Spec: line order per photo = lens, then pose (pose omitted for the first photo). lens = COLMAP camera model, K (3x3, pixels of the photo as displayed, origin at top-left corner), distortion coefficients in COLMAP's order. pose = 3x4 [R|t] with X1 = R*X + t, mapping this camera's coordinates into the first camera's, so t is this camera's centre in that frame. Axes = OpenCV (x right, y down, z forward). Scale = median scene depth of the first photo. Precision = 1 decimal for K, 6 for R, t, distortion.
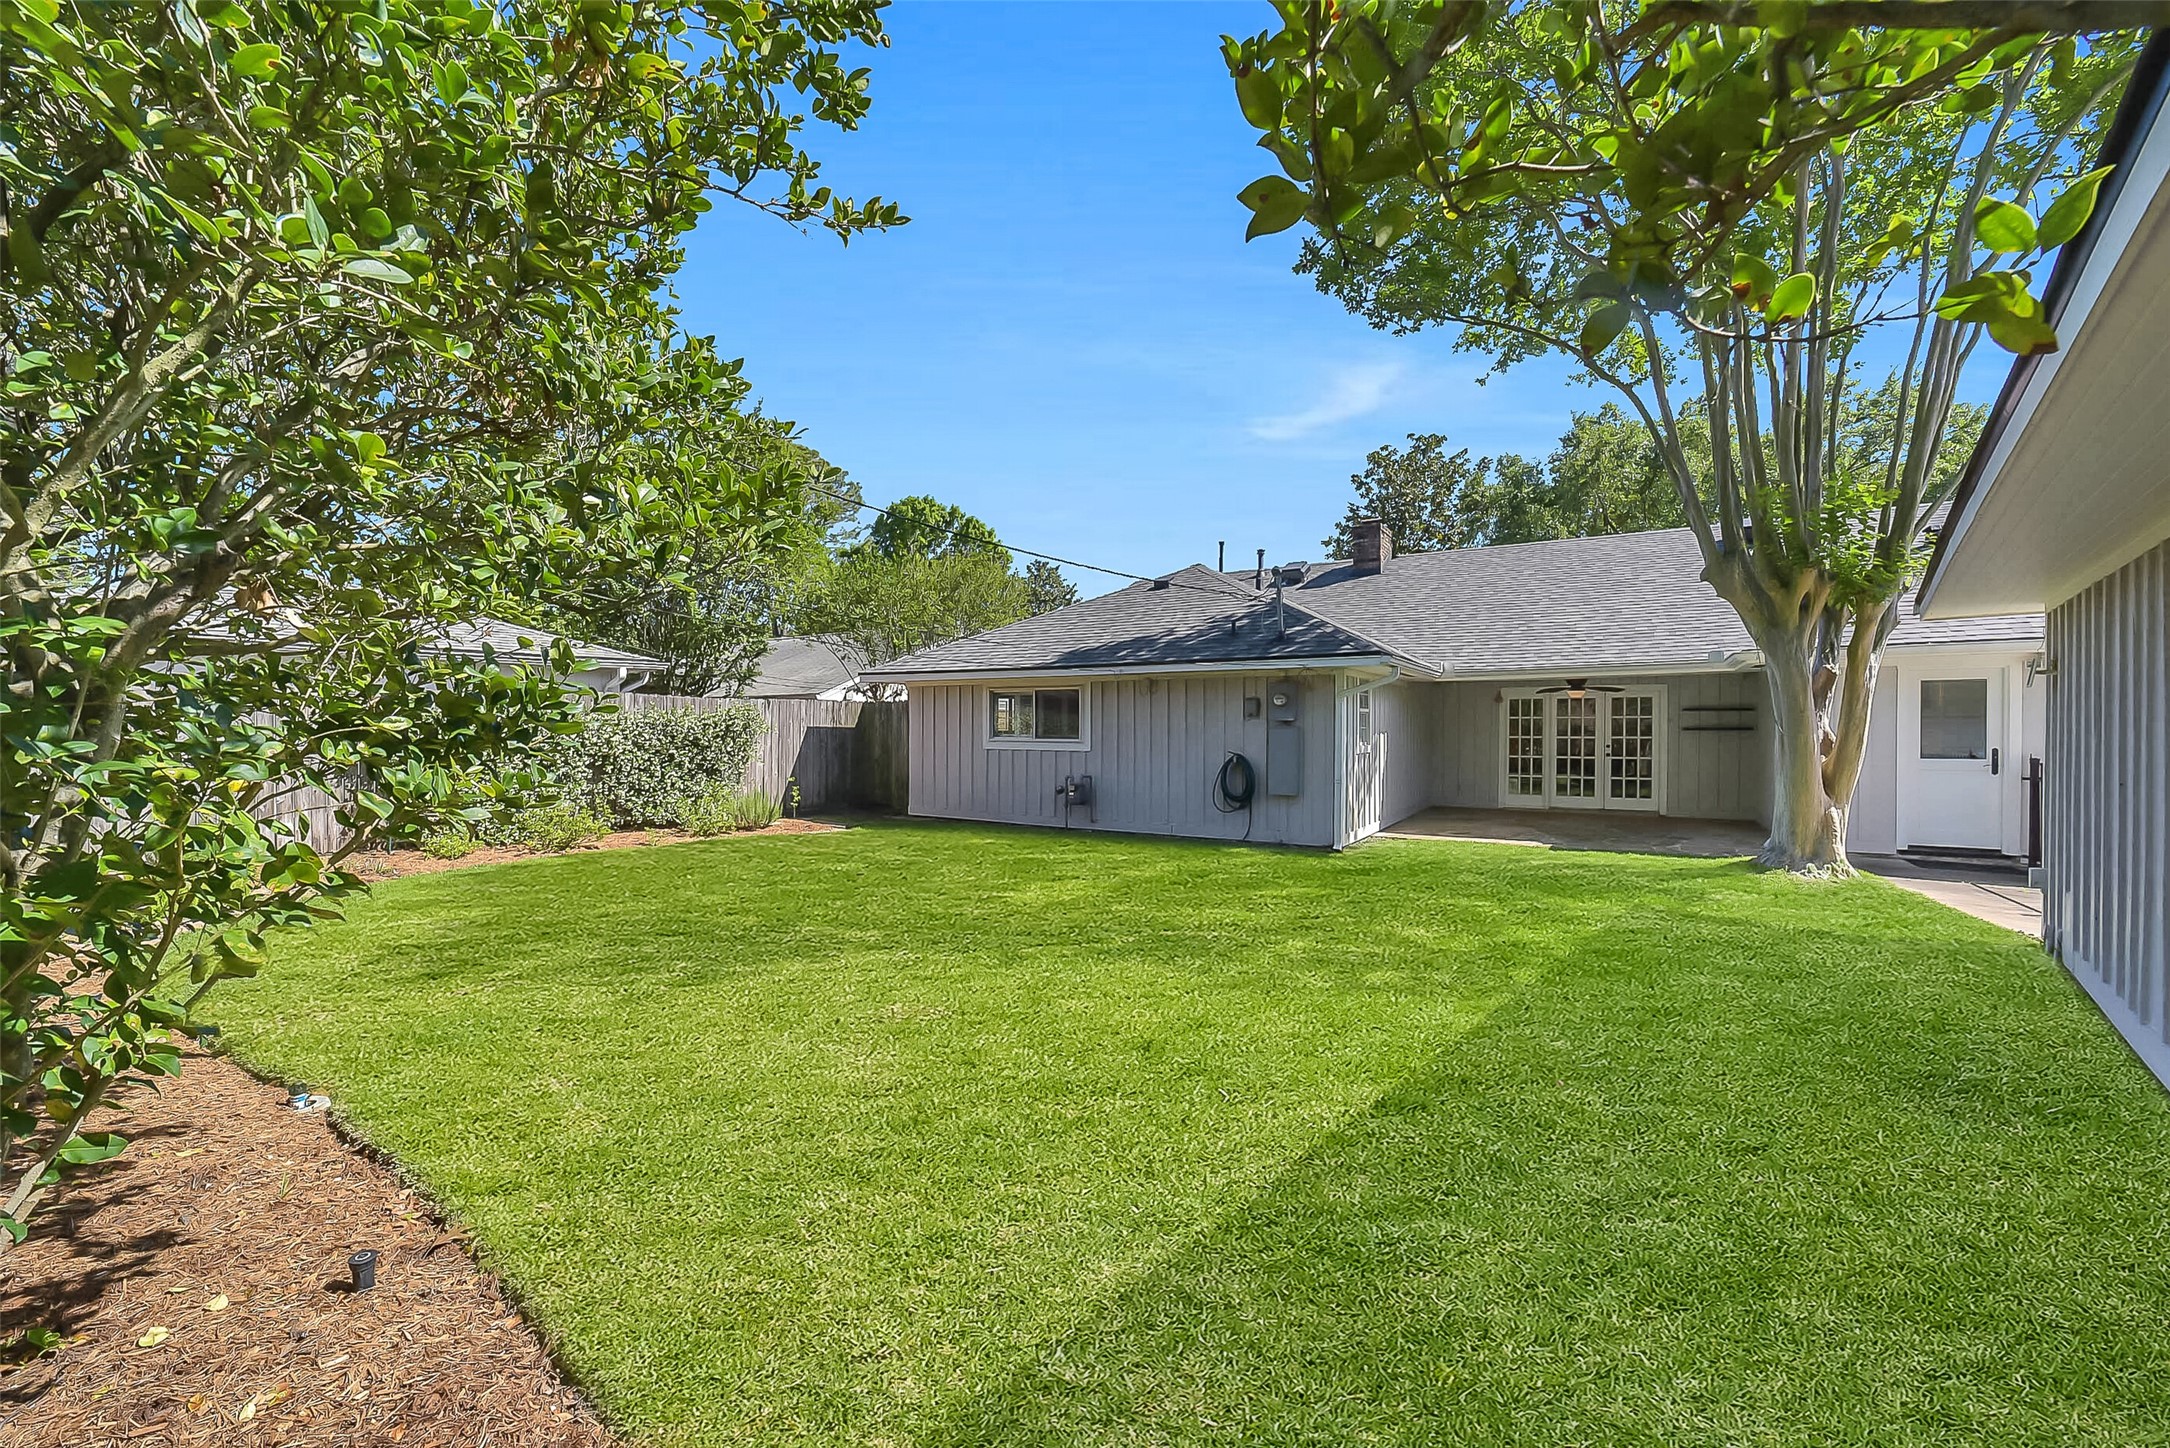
lens RADIAL K [[868.7, 0, 1095.4], [0, 868.7, 727.7], [0, 0, 1]] dist [-0.011721, -0.000321]
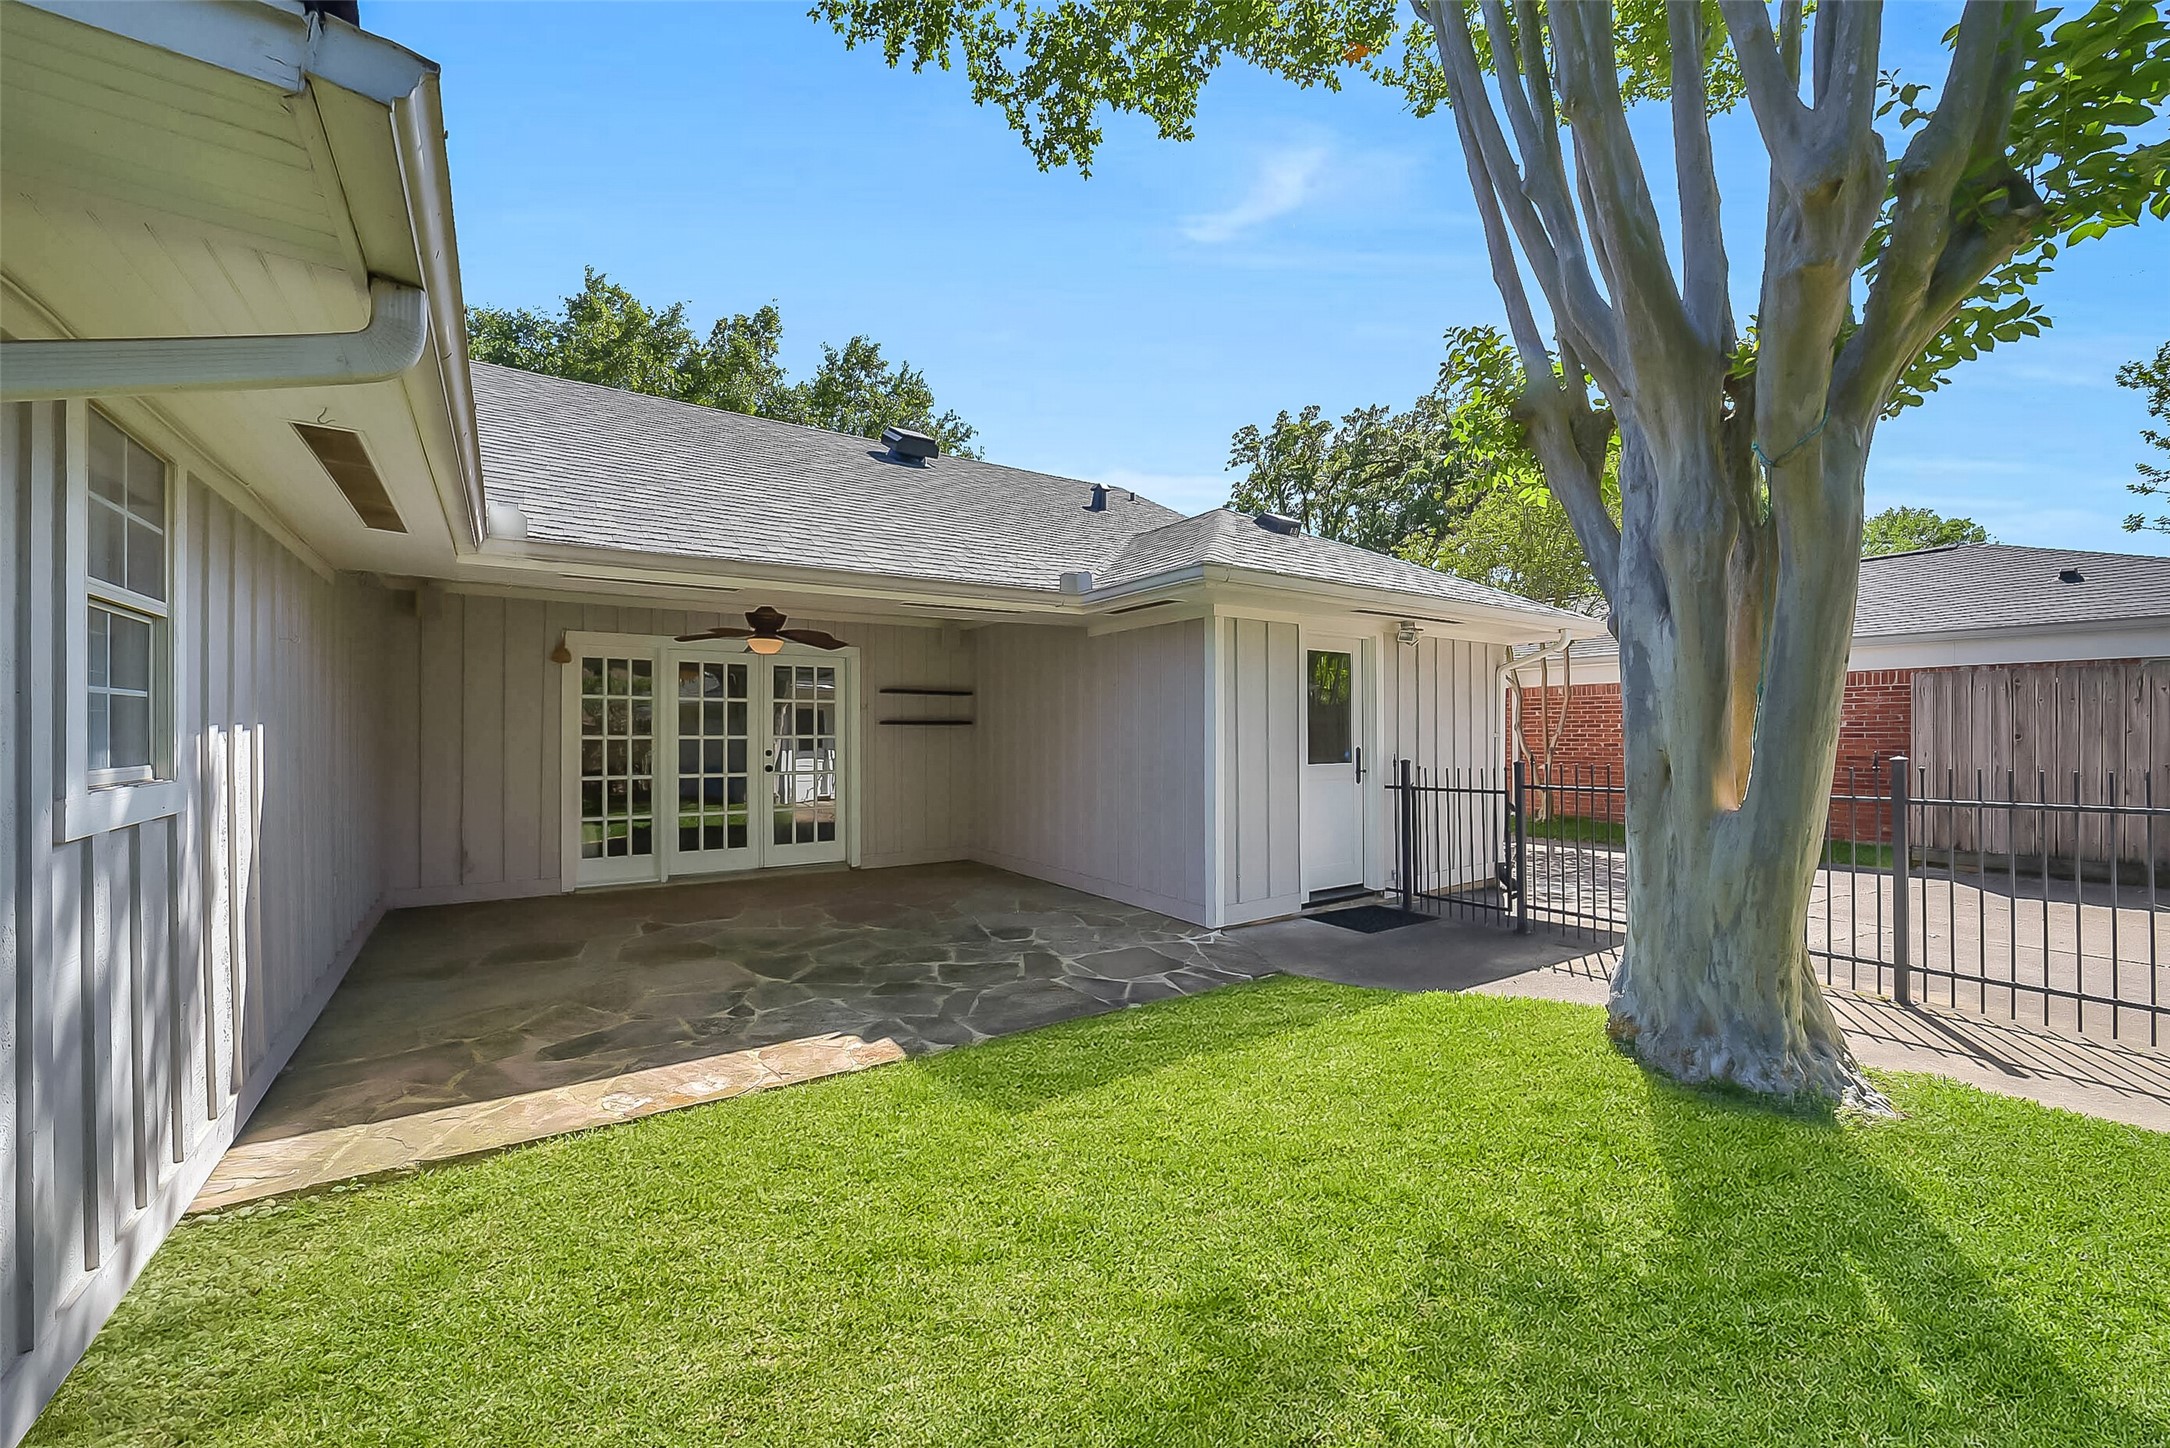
lens RADIAL K [[868.7, 0, 1097.6], [0, 868.7, 723.7], [0, 0, 1]] dist [-0.011721, -0.000321]
pose [[0.426571, 0.010080, 0.904398, 0.179800], [-0.002264, 0.999947, -0.010077, 0.007399], [-0.904451, 0.002251, 0.426571, 0.564942]]
